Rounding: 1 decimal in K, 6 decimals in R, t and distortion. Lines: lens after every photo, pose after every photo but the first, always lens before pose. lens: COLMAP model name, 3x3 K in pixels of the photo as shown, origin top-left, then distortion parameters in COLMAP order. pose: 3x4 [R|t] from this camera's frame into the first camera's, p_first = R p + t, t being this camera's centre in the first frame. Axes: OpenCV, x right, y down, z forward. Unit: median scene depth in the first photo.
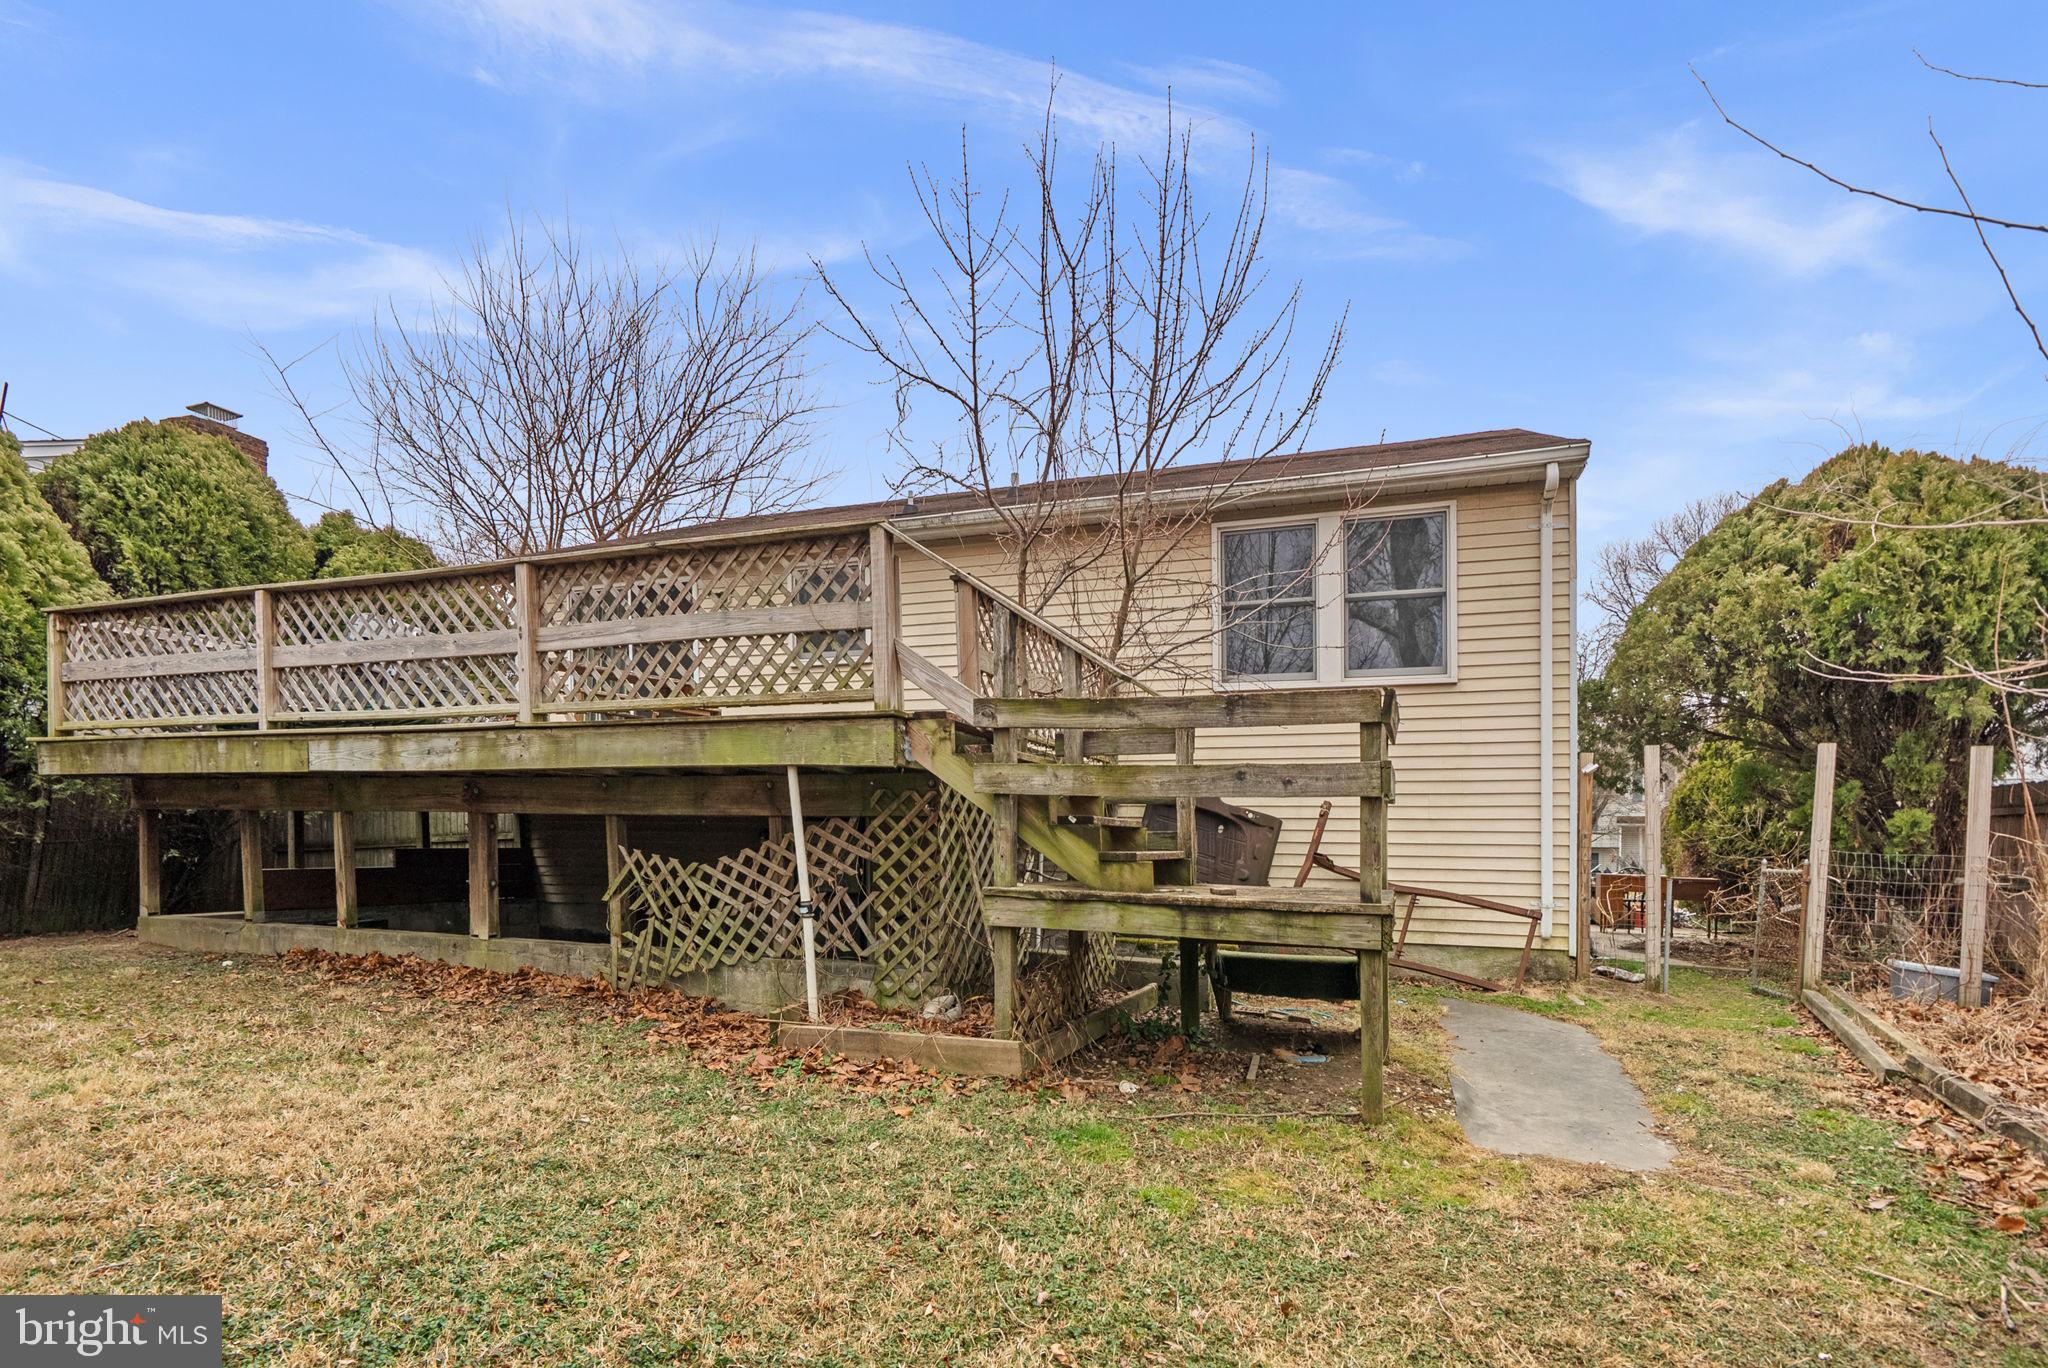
lens RADIAL K [[970.0, 0, 1024.1], [0, 970.0, 745.4], [0, 0, 1]] dist [-0.000593, -0.000270]
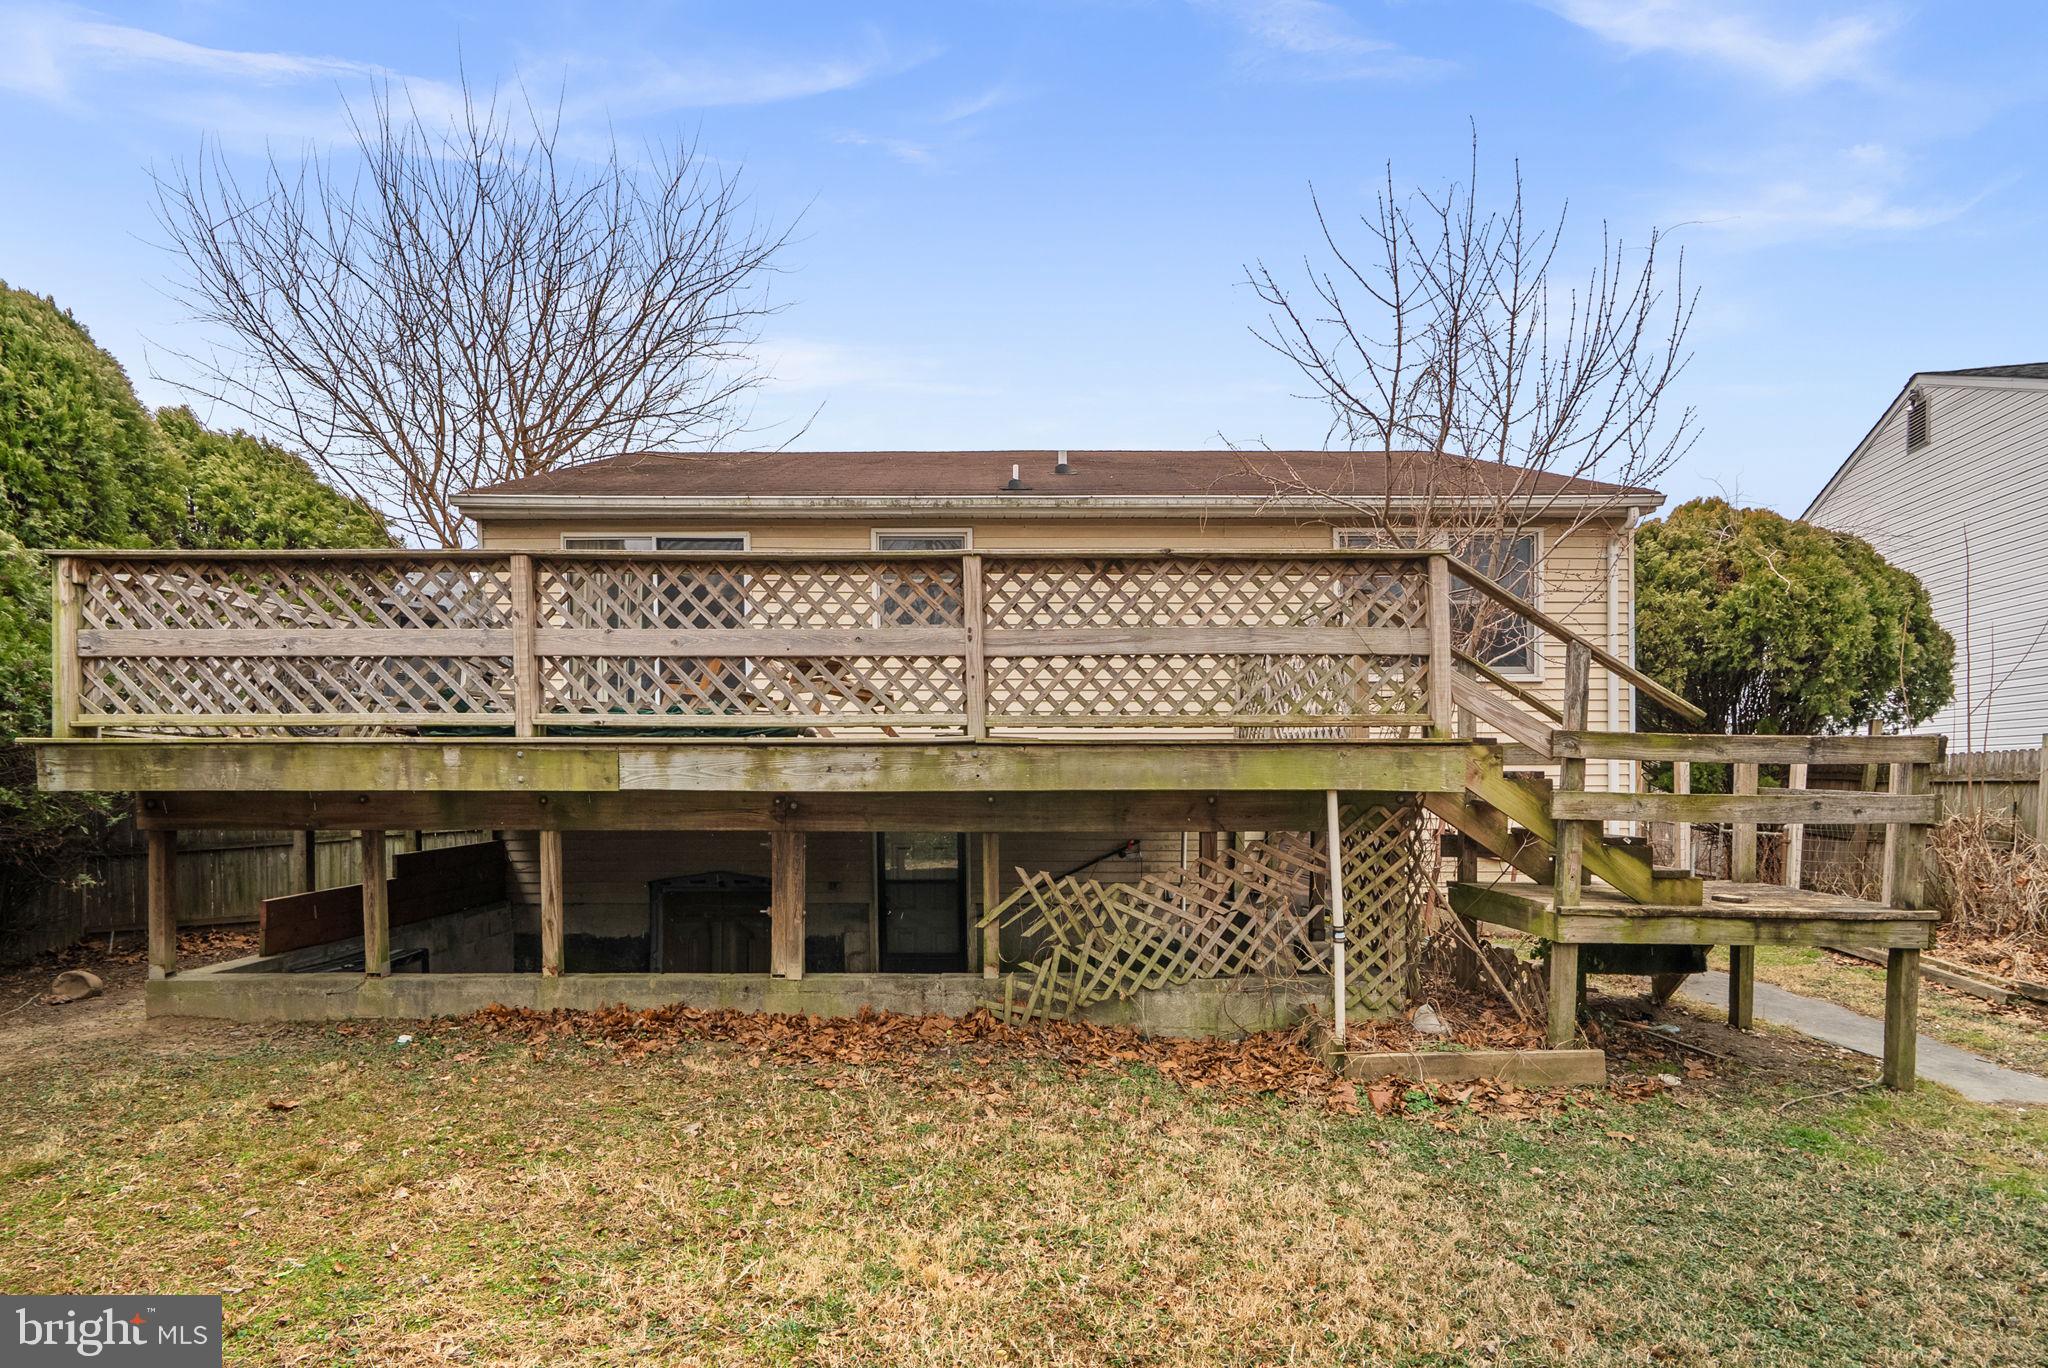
lens RADIAL K [[943.4, 0, 1027.4], [0, 943.4, 668.1], [0, 0, 1]] dist [-0.000846, 0.001329]
pose [[0.942798, 0.019834, 0.332773, -0.715597], [-0.014250, 0.999714, -0.019214, -0.067001], [-0.333059, 0.013373, 0.942811, 0.163203]]
